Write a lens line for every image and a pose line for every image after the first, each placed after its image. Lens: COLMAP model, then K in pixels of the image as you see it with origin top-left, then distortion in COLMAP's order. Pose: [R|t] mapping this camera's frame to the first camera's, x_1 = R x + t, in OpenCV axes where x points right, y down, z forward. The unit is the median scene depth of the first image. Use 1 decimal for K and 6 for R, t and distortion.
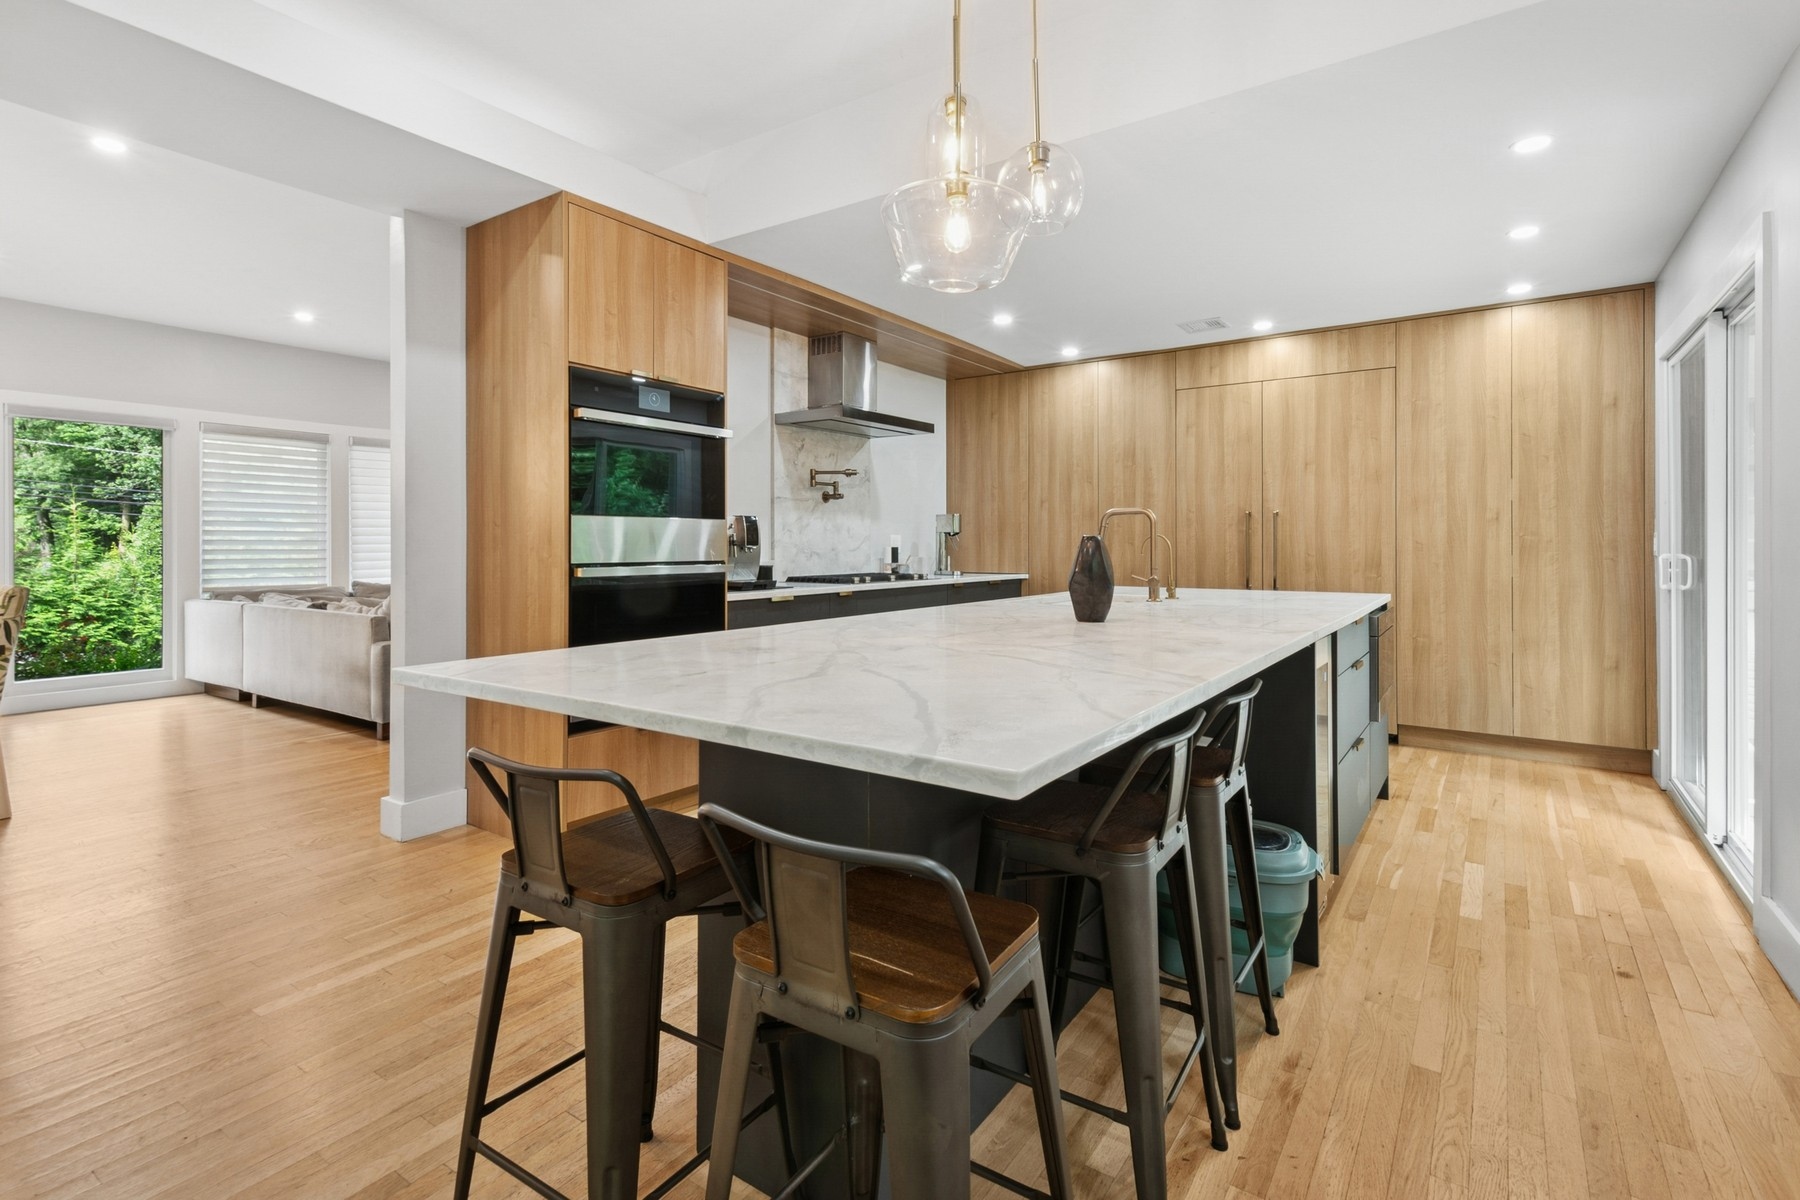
lens RADIAL K [[833.1, 0, 933.4], [0, 833.1, 547.4], [0, 0, 1]] dist [0.018100, -0.004183]
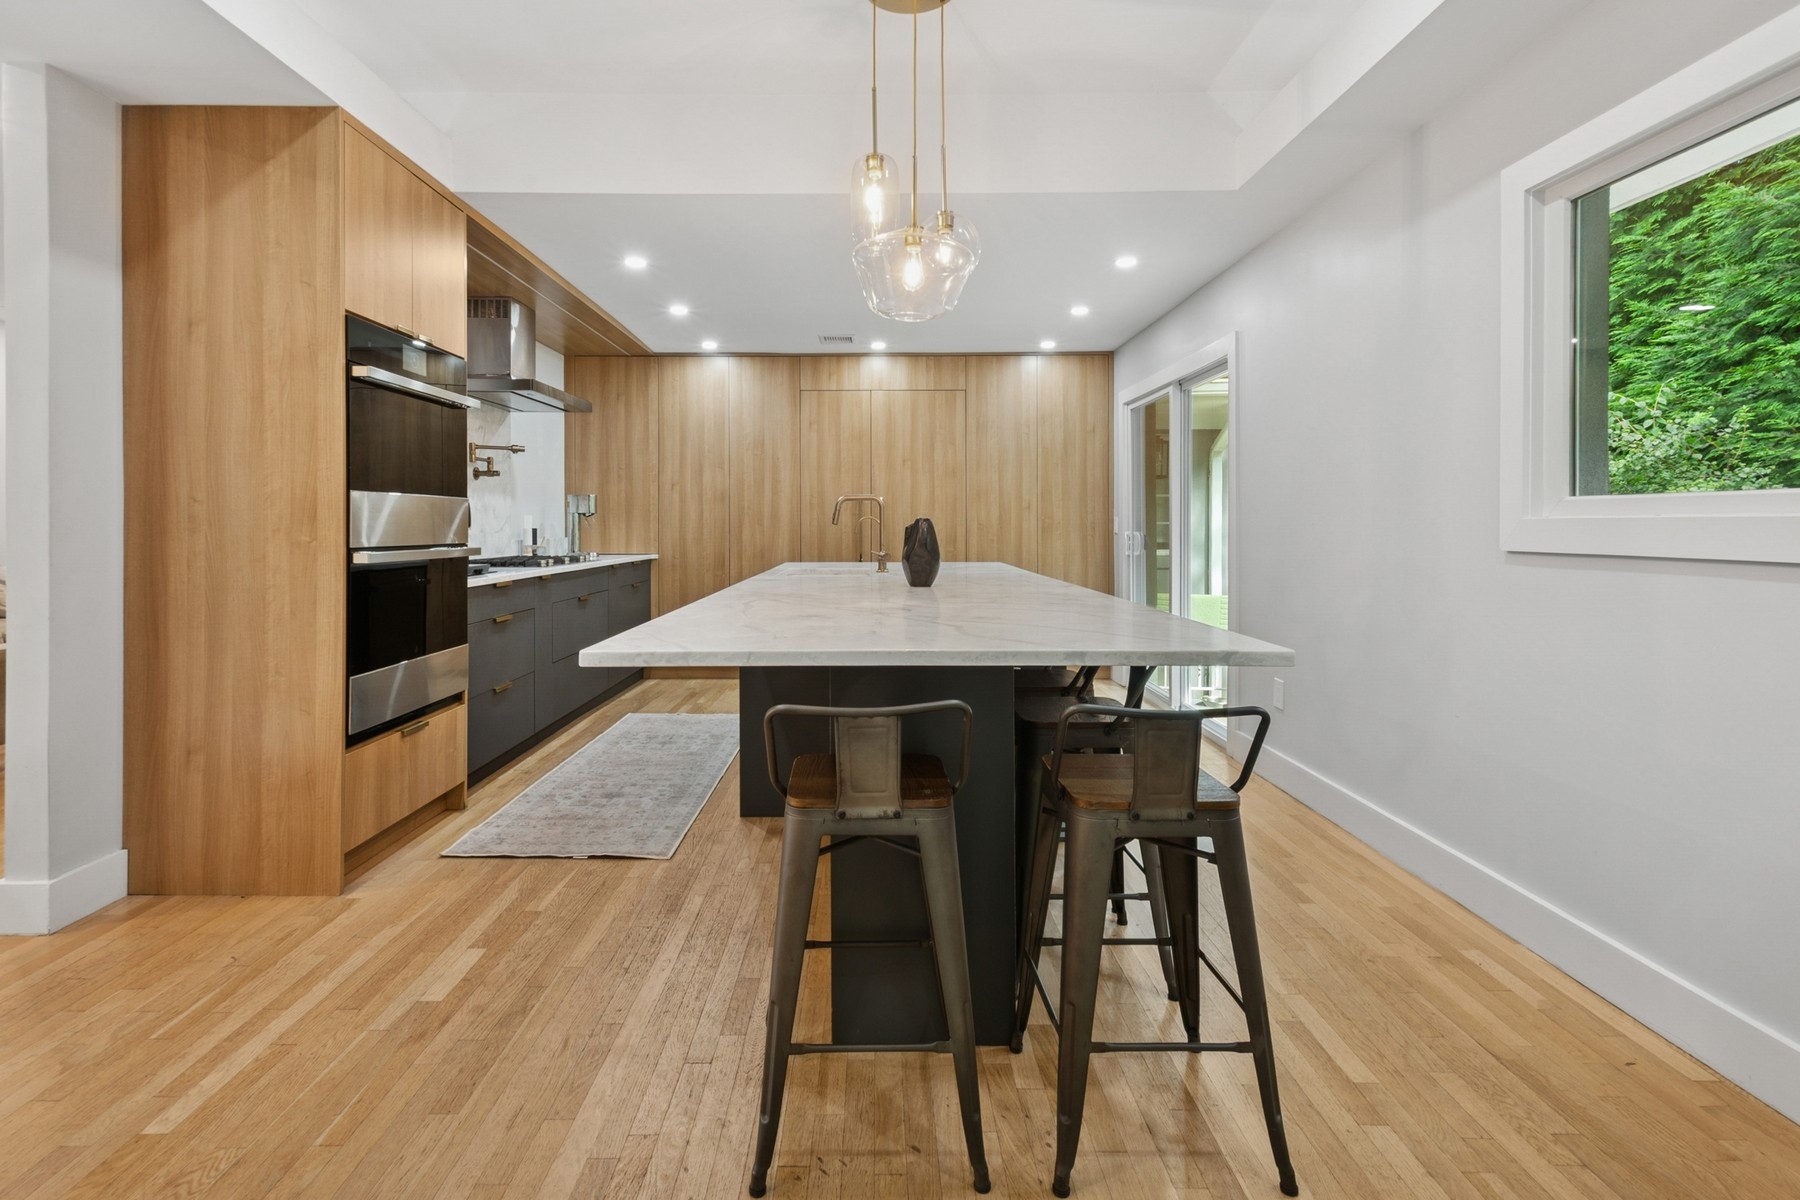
lens RADIAL K [[833.1, 0, 867.0], [0, 833.1, 531.5], [0, 0, 1]] dist [0.018100, -0.004183]
pose [[0.833539, -0.004125, 0.552445, -0.289821], [0.002512, 0.999990, 0.003677, 0.000590], [-0.552455, -0.001678, 0.833541, -0.001219]]
